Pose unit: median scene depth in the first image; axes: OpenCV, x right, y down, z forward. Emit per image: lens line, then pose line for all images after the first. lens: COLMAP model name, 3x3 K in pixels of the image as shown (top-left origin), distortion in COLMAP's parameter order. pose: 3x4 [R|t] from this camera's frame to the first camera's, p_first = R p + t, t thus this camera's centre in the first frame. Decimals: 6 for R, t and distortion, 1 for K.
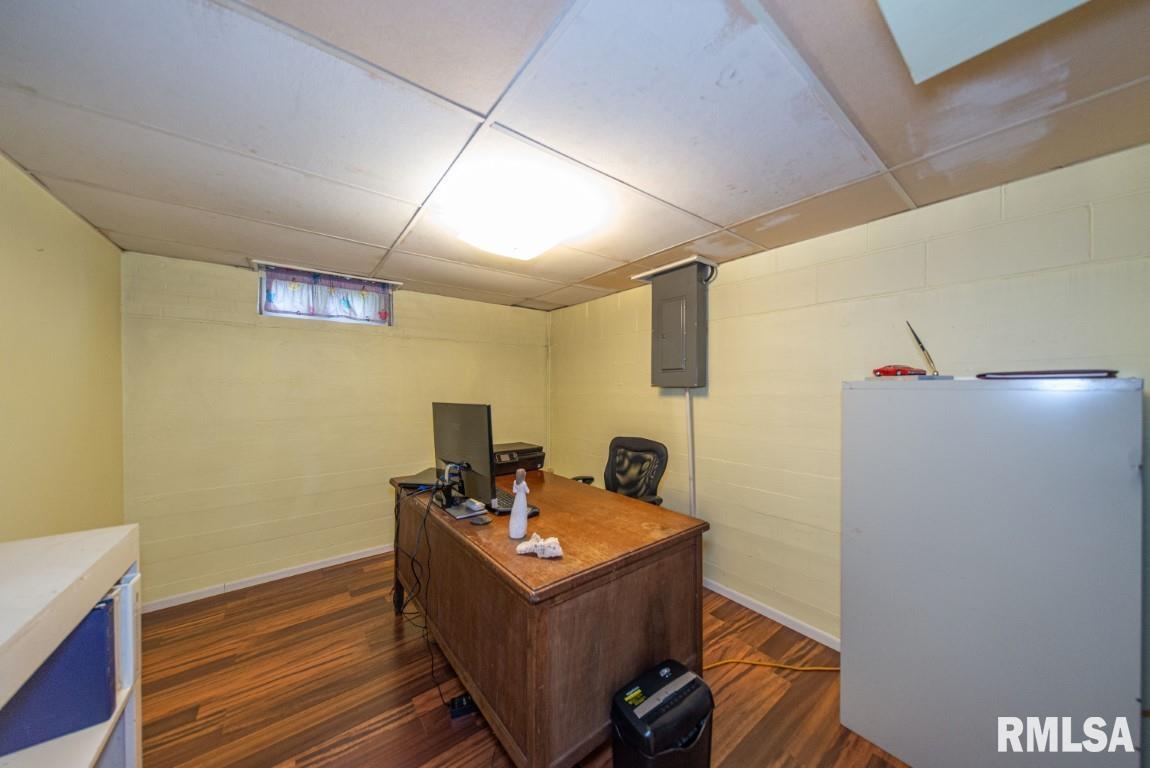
lens RADIAL K [[375.3, 0, 576.5], [0, 375.3, 388.8], [0, 0, 1]] dist [0.001108, -0.000061]
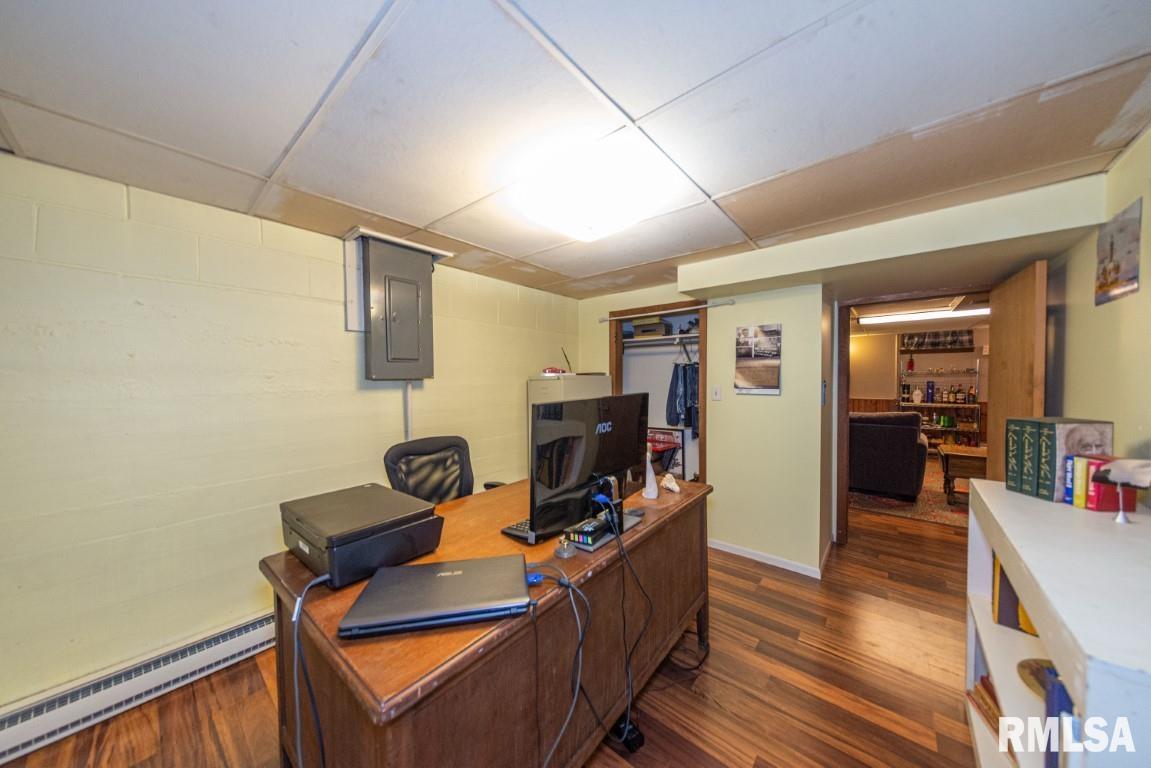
lens RADIAL K [[375.7, 0, 571.4], [0, 375.7, 386.8], [0, 0, 1]] dist [0.001108, -0.000061]
pose [[-0.211496, -0.014322, 0.977274, -0.832577], [0.010140, 0.999807, 0.016847, 0.002832], [-0.977326, 0.013473, -0.211310, 0.963527]]
